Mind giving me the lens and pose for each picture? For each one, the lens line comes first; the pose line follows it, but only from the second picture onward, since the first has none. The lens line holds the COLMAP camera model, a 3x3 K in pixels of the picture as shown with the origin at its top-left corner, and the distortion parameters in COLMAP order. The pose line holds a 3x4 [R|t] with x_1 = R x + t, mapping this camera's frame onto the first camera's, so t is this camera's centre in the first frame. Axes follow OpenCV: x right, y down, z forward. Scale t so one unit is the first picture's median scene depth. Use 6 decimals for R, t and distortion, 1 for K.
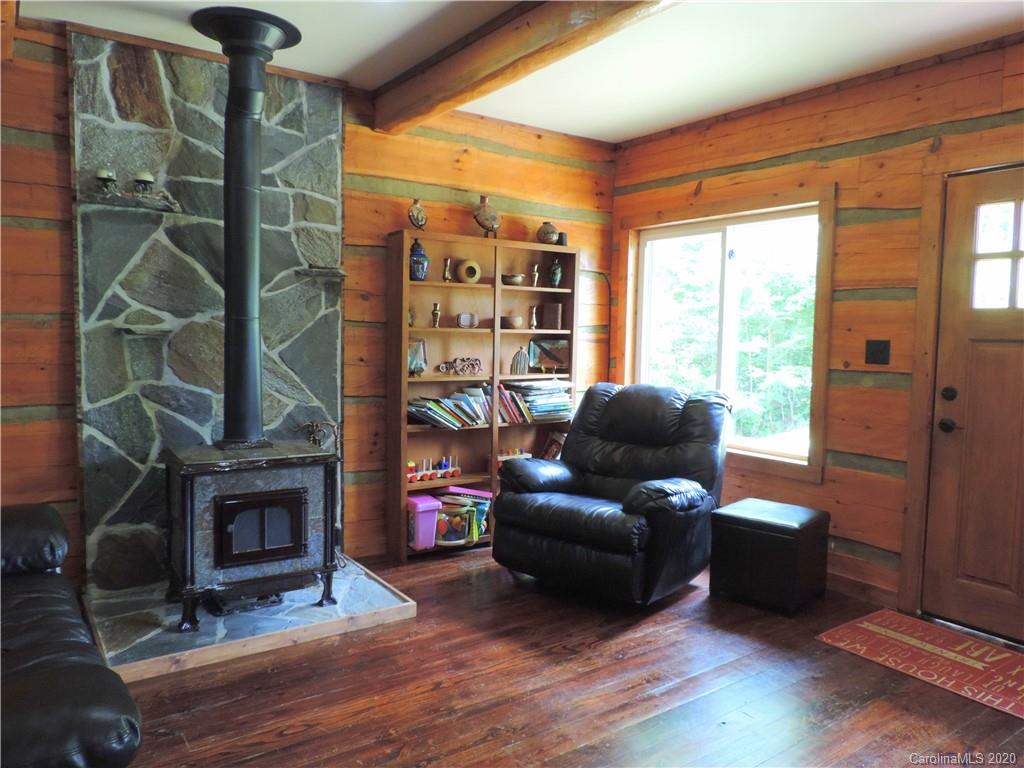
lens RADIAL K [[741.5, 0, 518.9], [0, 741.5, 387.2], [0, 0, 1]] dist [-0.020869, 0.003556]
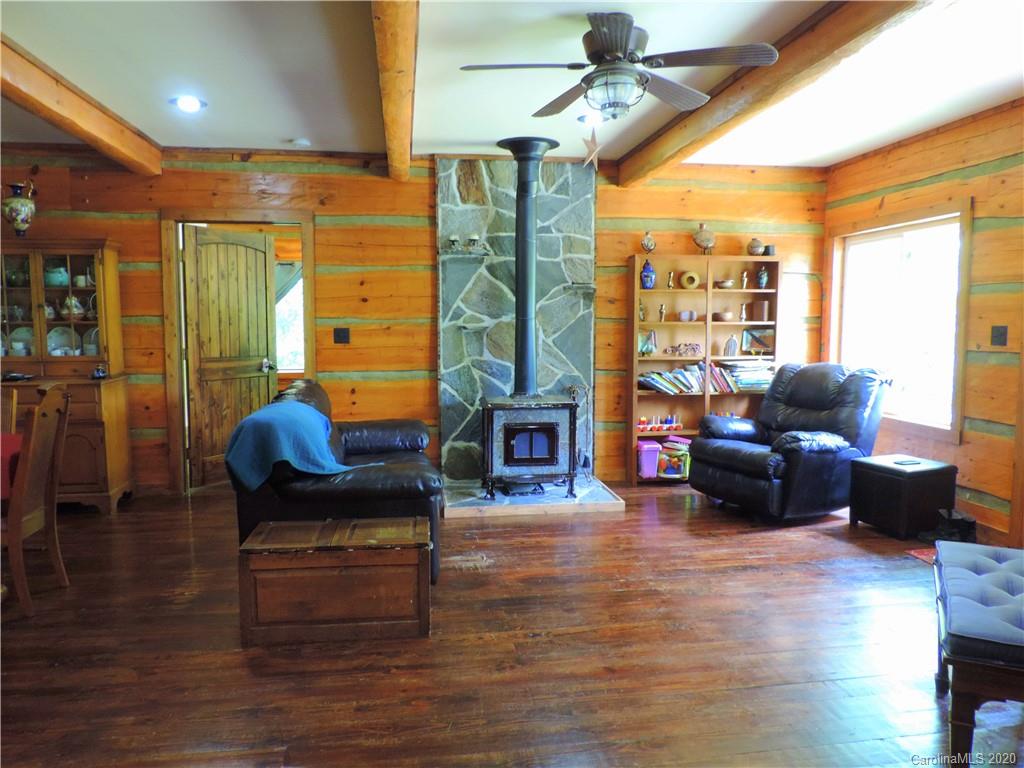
lens RADIAL K [[741.5, 0, 512.2], [0, 741.5, 385.5], [0, 0, 1]] dist [-0.020869, 0.003556]
pose [[0.890771, 0.020006, -0.454012, 0.316056], [-0.016441, 0.999795, 0.011798, 0.032518], [0.454155, -0.003045, 0.890918, -0.433251]]
